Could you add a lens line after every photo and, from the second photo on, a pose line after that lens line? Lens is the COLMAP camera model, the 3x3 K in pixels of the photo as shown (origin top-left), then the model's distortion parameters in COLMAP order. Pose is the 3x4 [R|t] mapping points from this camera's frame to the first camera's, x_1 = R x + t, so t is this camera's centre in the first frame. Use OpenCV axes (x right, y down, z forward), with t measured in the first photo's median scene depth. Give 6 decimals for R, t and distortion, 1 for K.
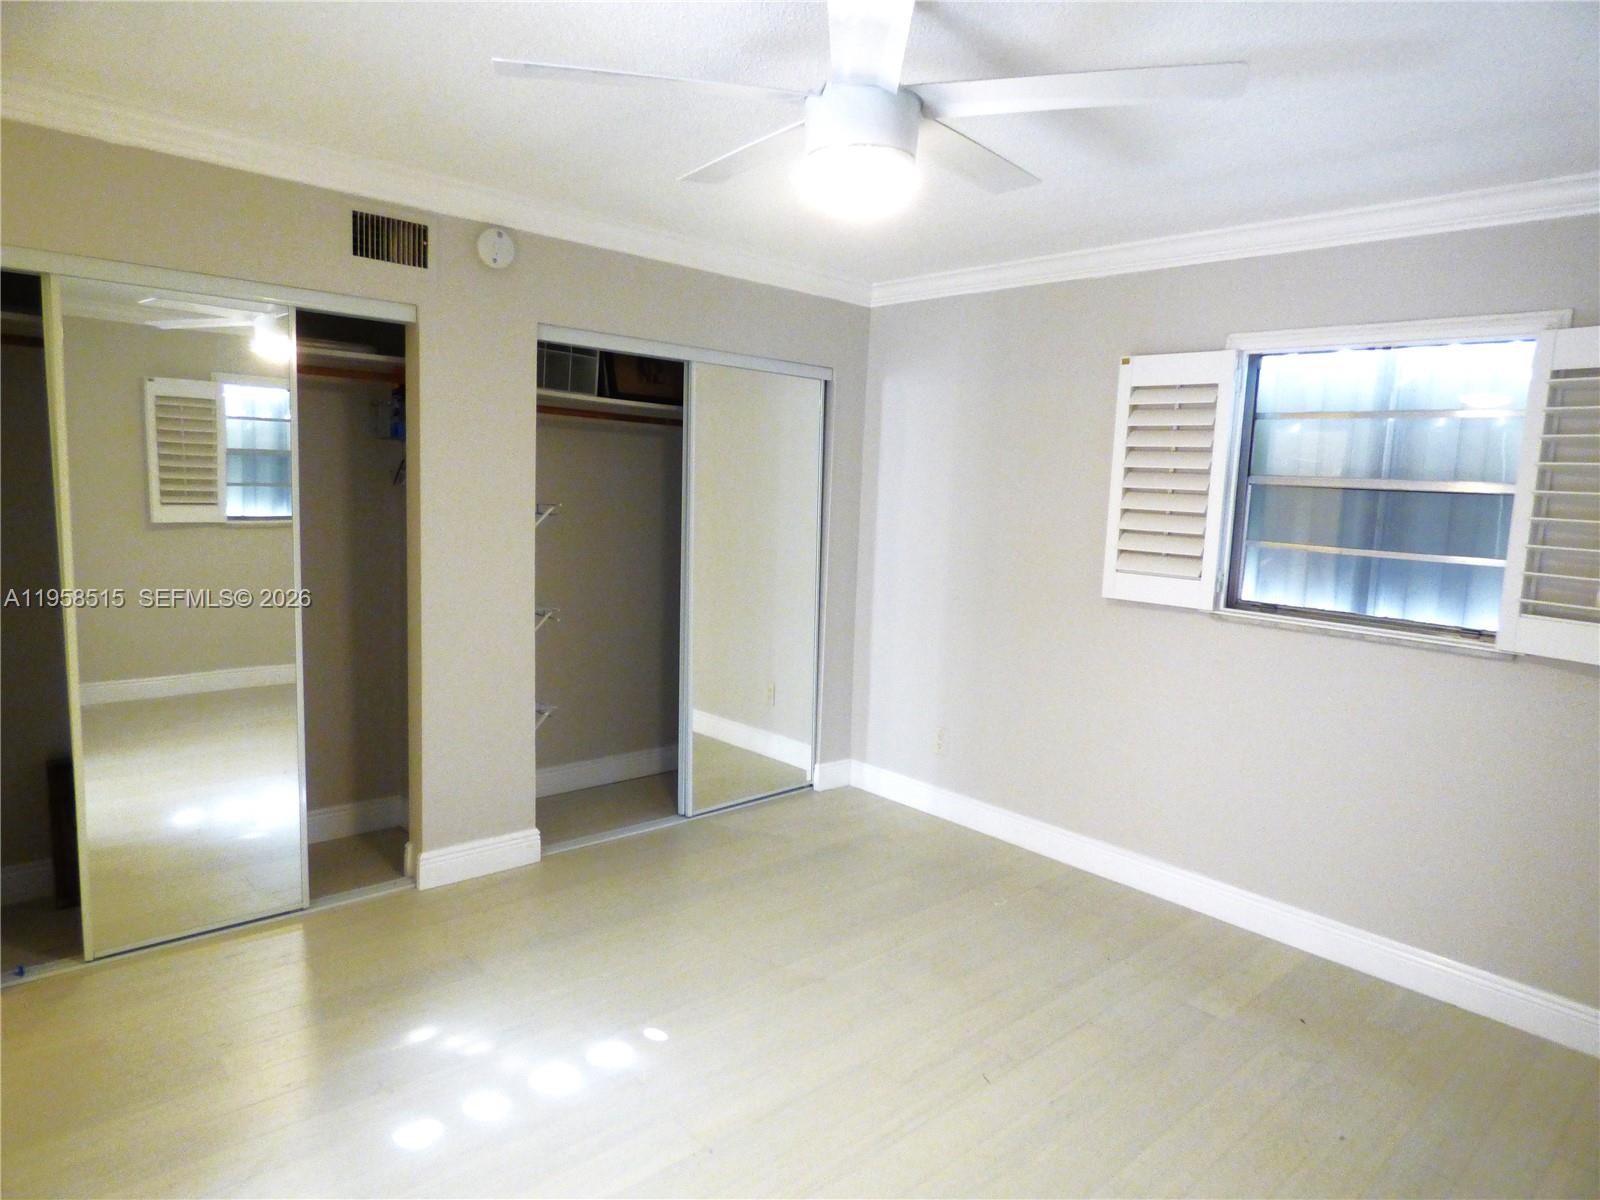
lens RADIAL K [[988.6, 0, 800.1], [0, 988.6, 606.0], [0, 0, 1]] dist [-0.003839, -0.000692]
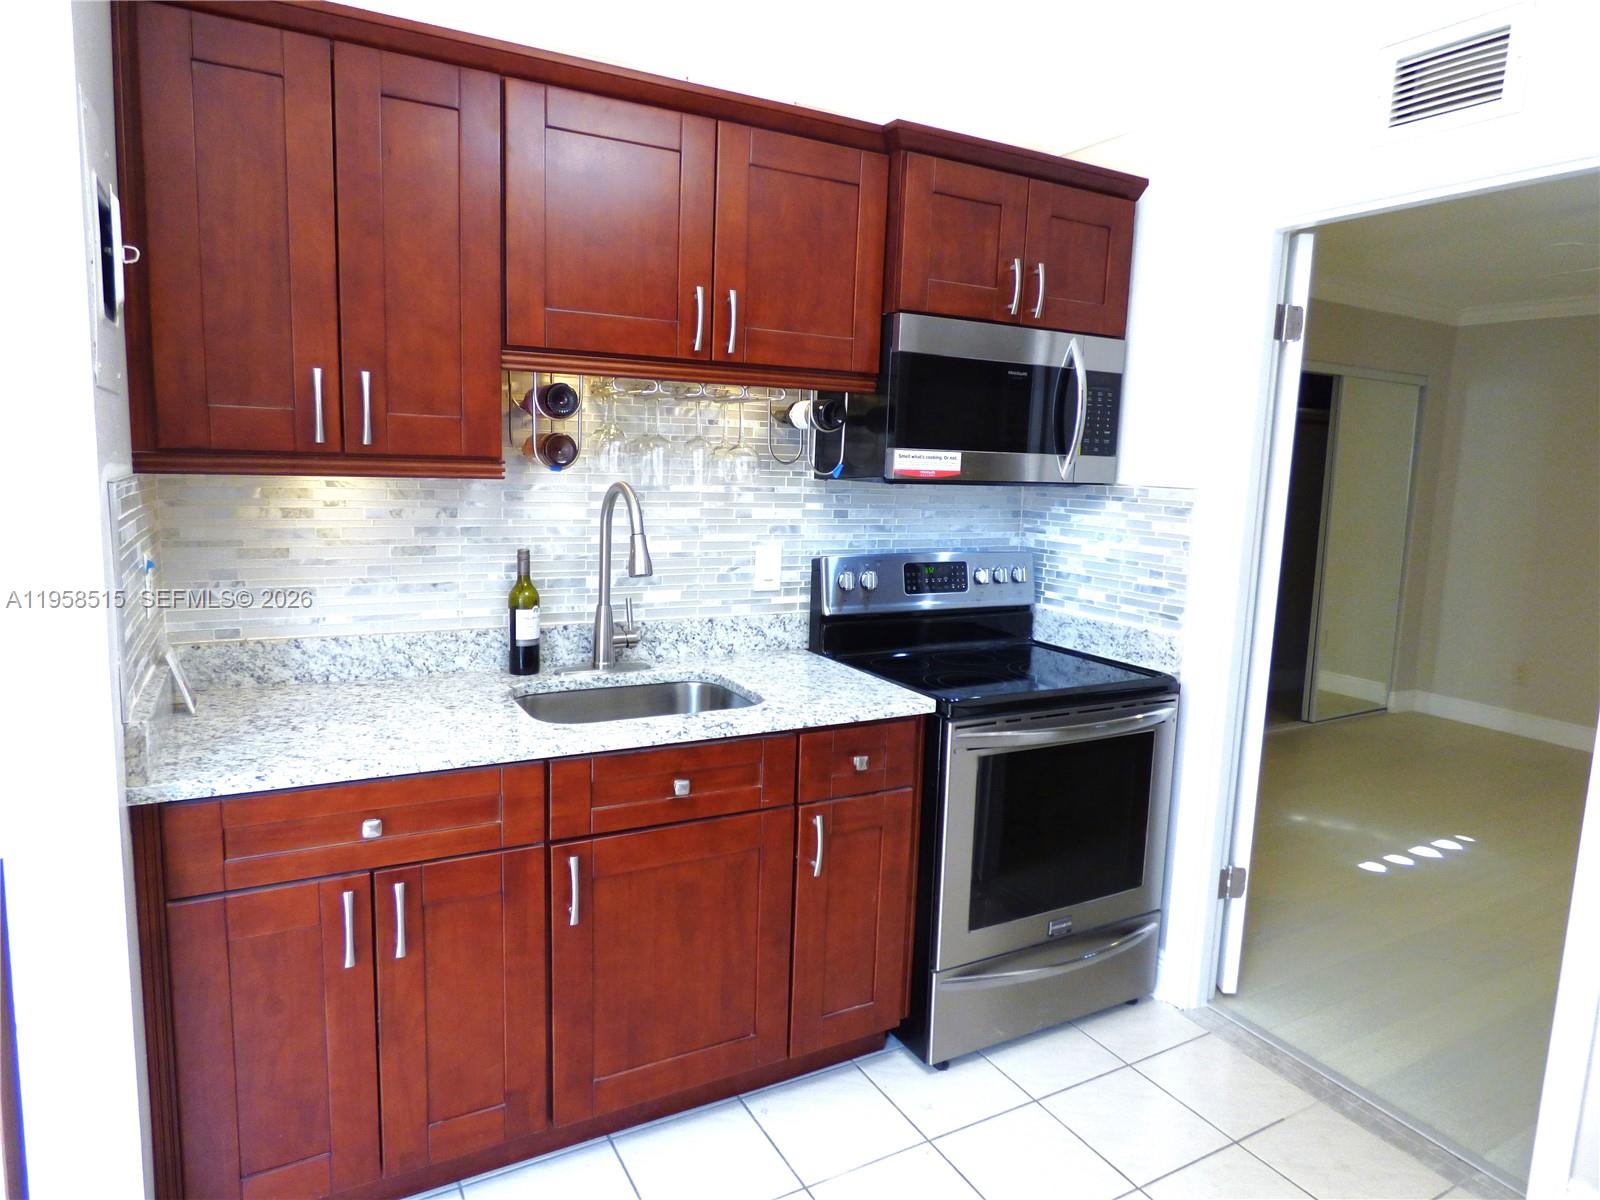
lens RADIAL K [[988.6, 0, 800.1], [0, 988.6, 606.0], [0, 0, 1]] dist [-0.003839, -0.000692]
pose [[0.975297, 0.026233, -0.219333, -0.462869], [-0.022316, 0.999545, 0.020315, 0.043928], [0.219766, -0.014918, 0.975439, -0.403578]]
